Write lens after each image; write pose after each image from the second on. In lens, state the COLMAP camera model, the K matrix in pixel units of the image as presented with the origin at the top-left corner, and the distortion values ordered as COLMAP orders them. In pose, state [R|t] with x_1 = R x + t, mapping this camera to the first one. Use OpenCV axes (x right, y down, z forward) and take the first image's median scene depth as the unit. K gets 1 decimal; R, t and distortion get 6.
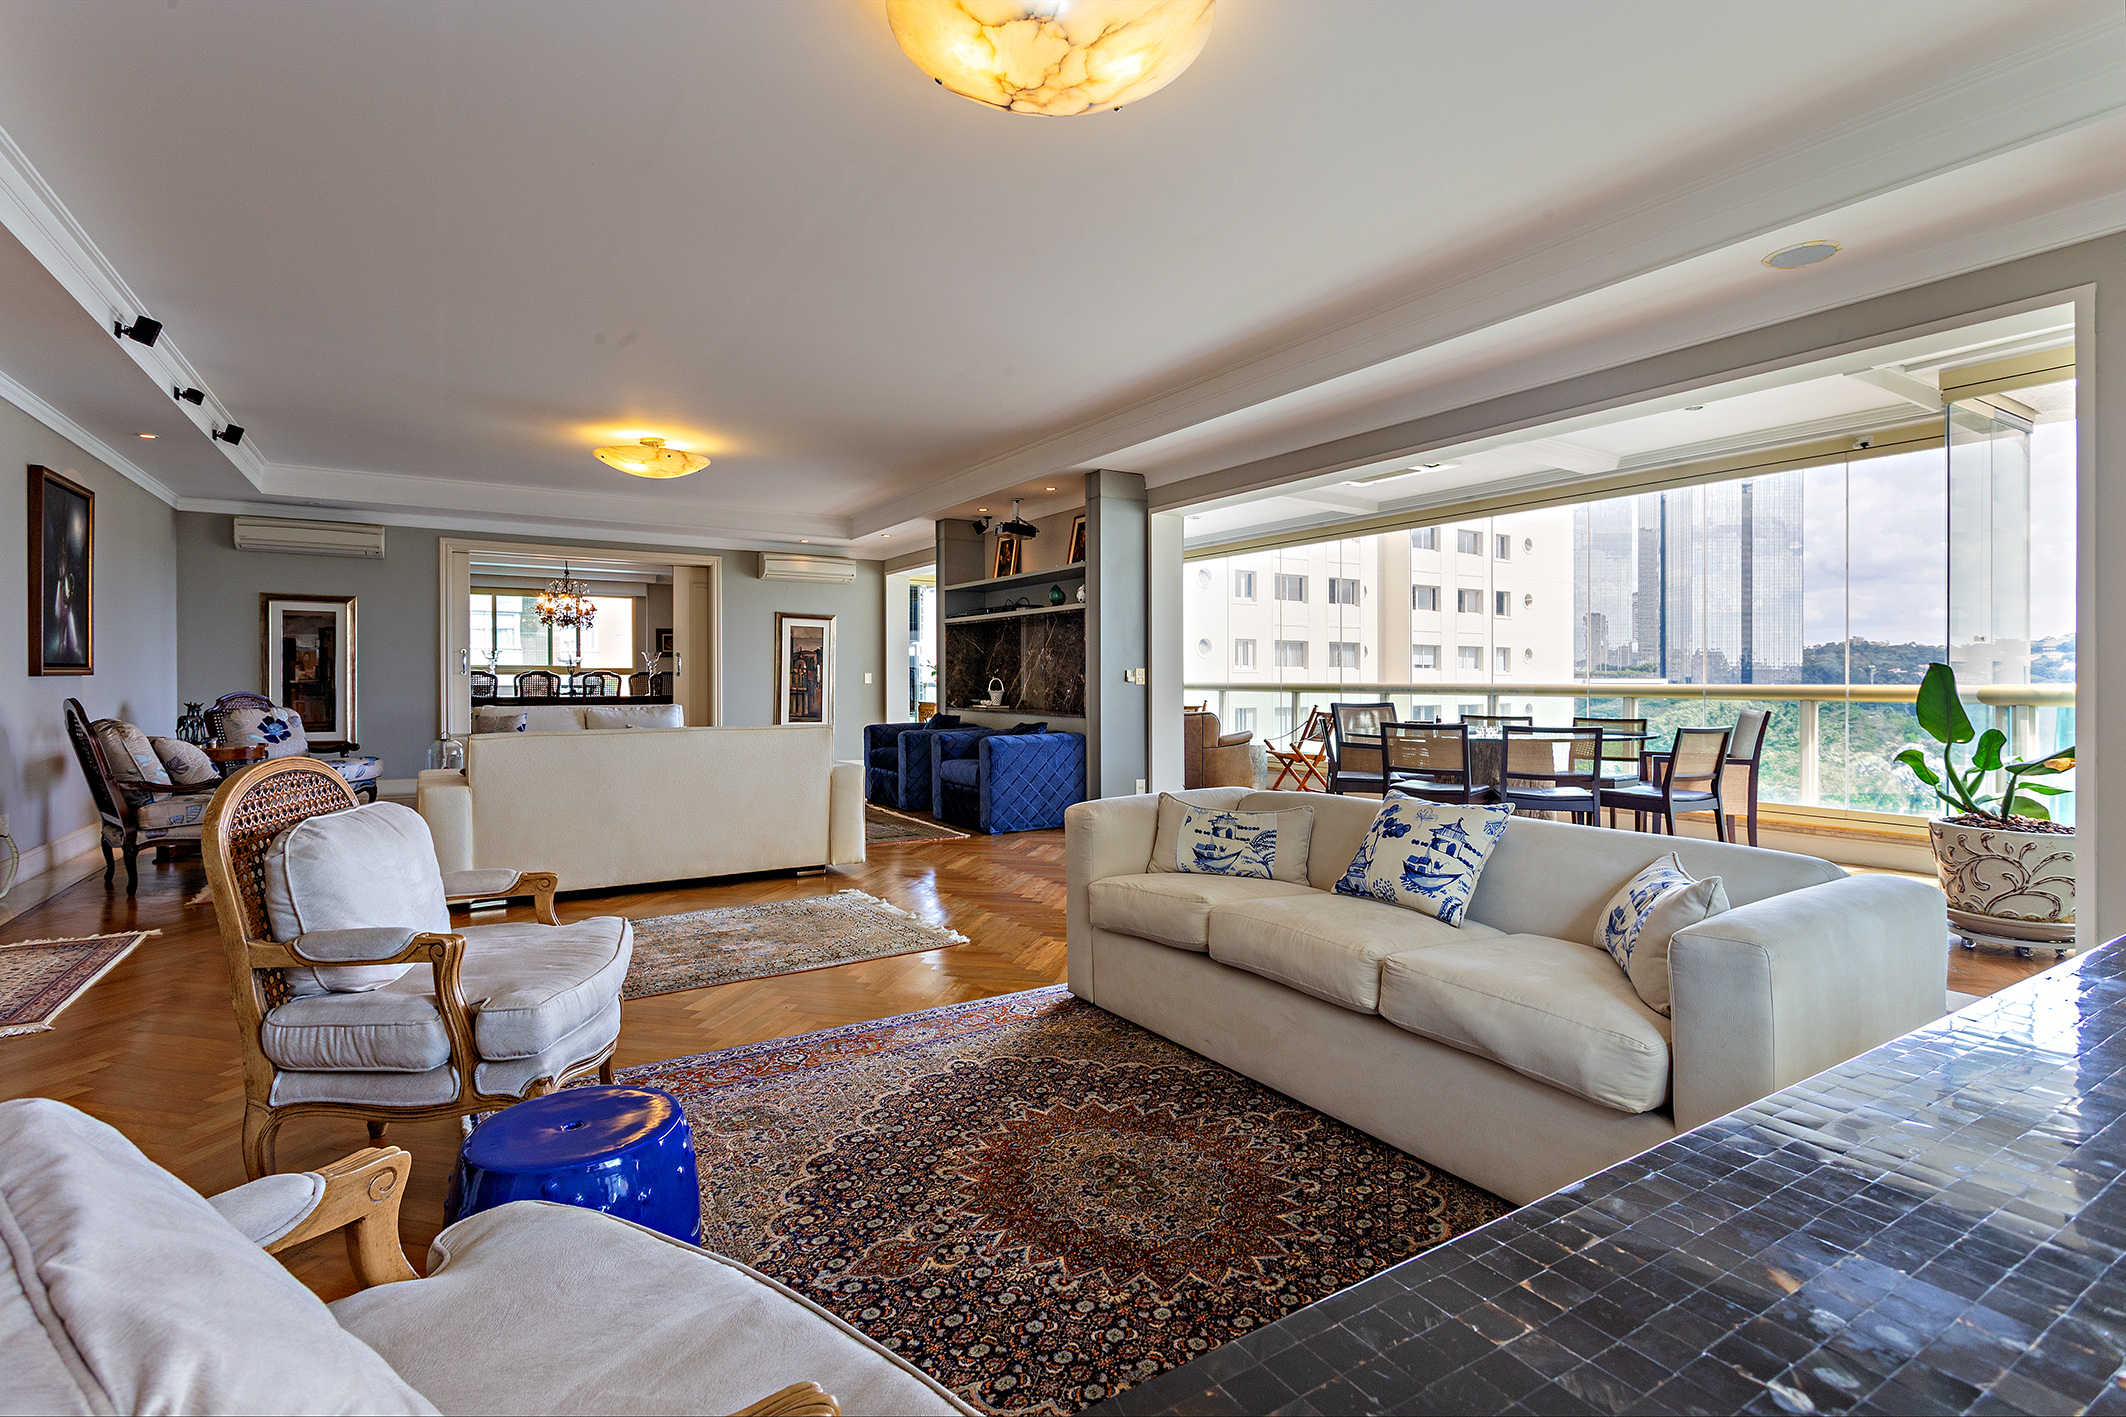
lens RADIAL K [[1132.3, 0, 1075.6], [0, 1132.3, 697.6], [0, 0, 1]] dist [0.028622, 0.000179]
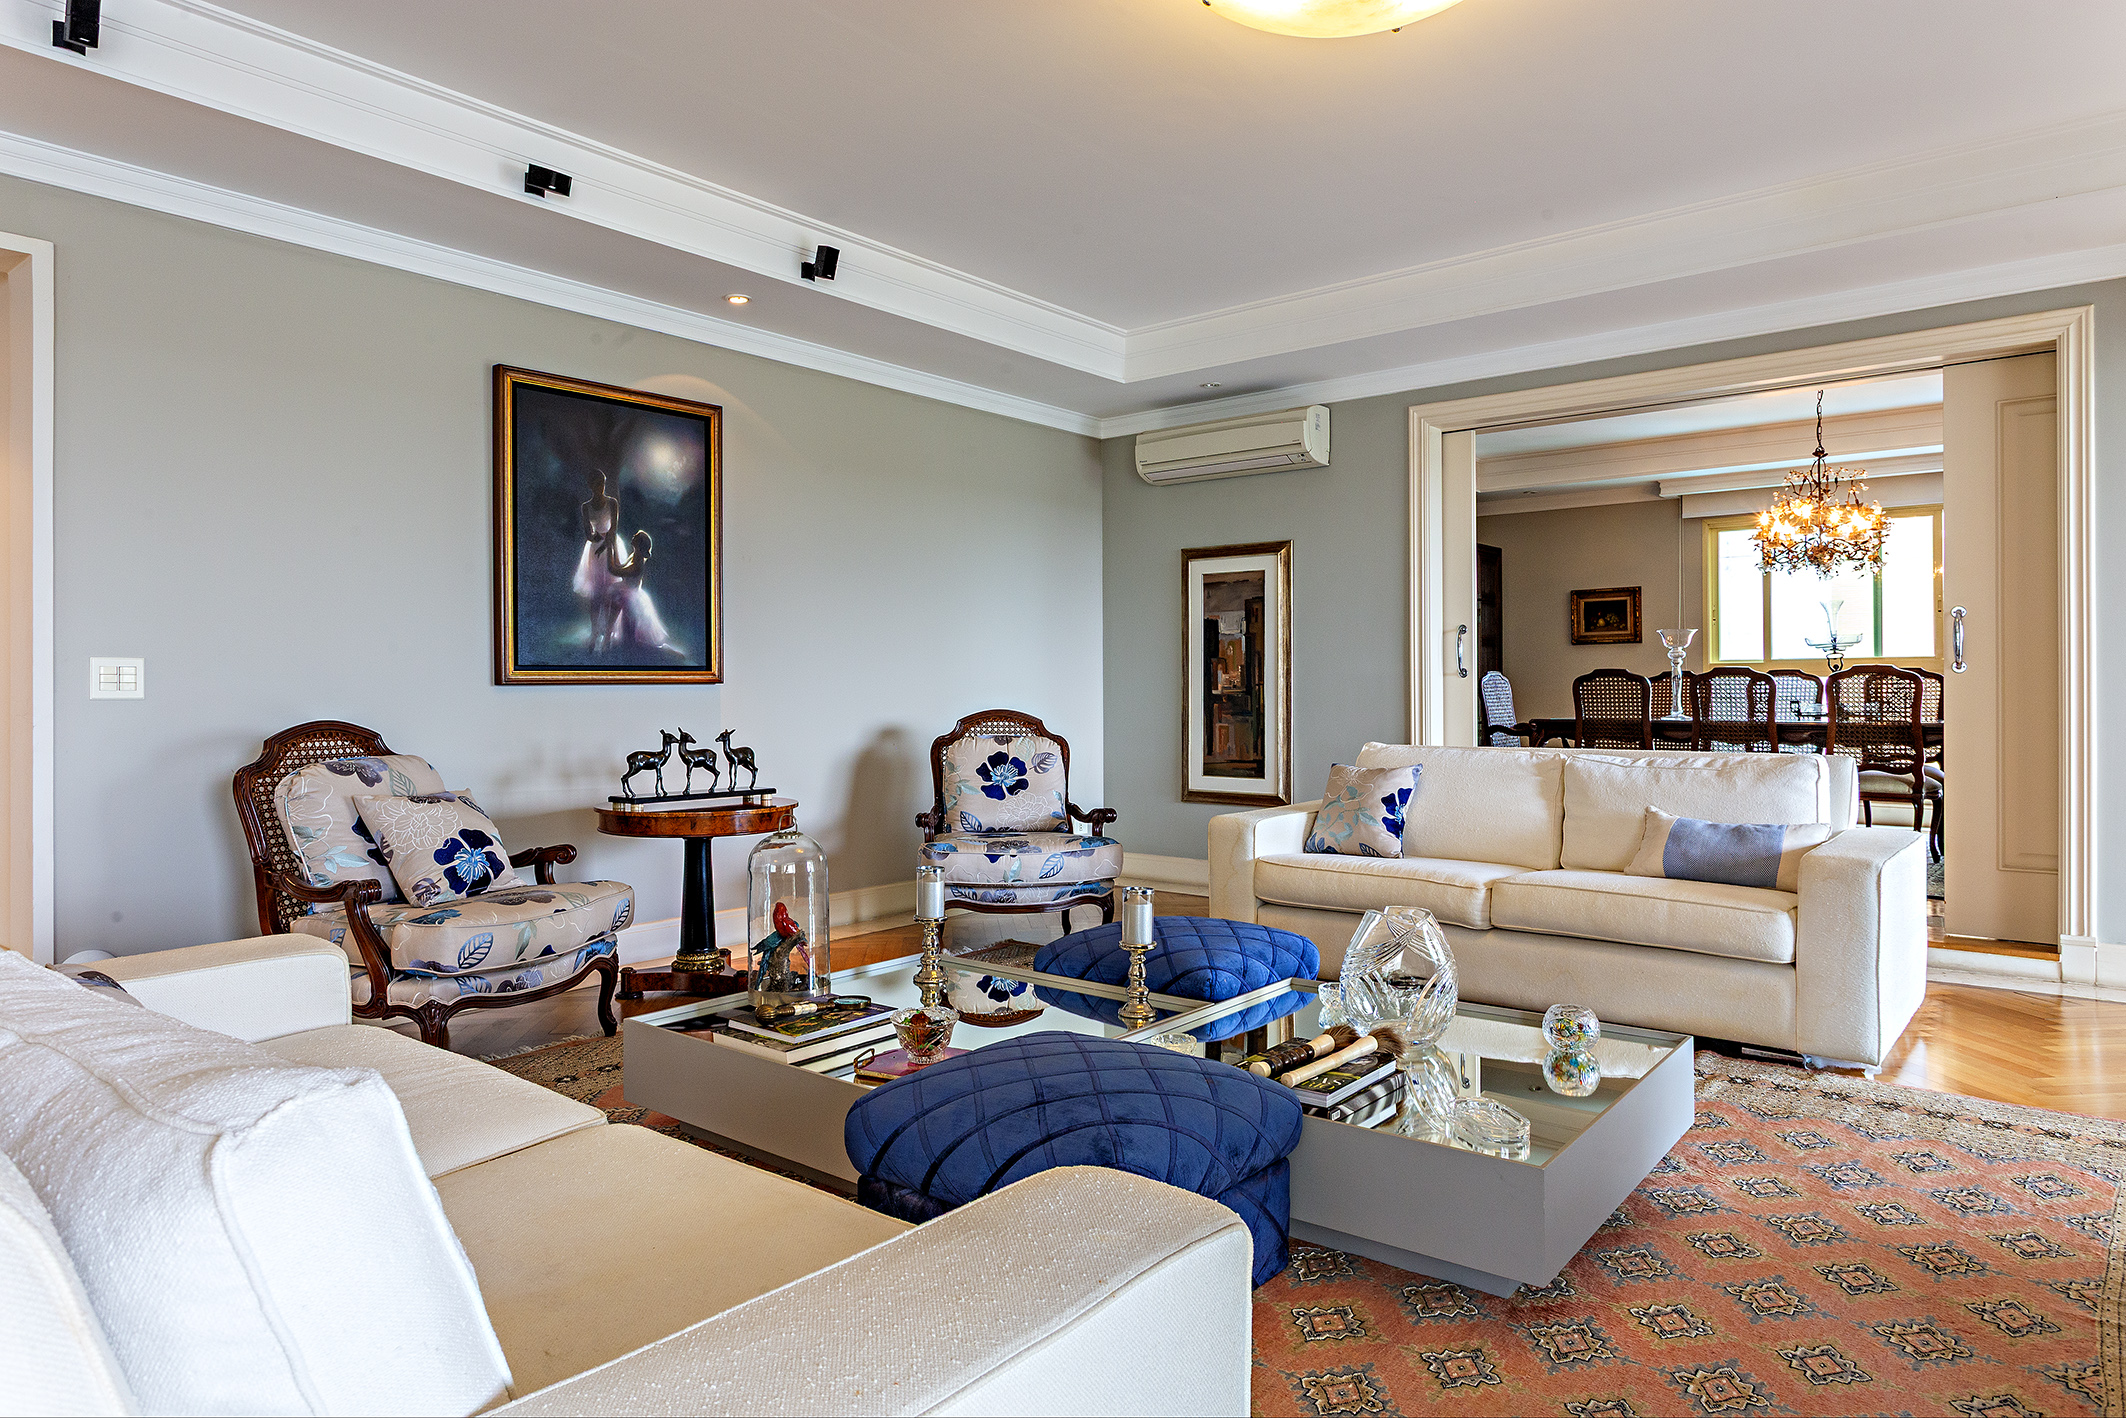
lens RADIAL K [[1347.4, 0, 926.3], [0, 1347.4, 690.3], [0, 0, 1]] dist [-0.012046, 0.008182]
pose [[0.316372, -0.002723, -0.948631, -0.058651], [-0.009391, 0.999938, -0.006002, -0.008854], [0.948589, 0.010807, 0.316327, 0.632726]]
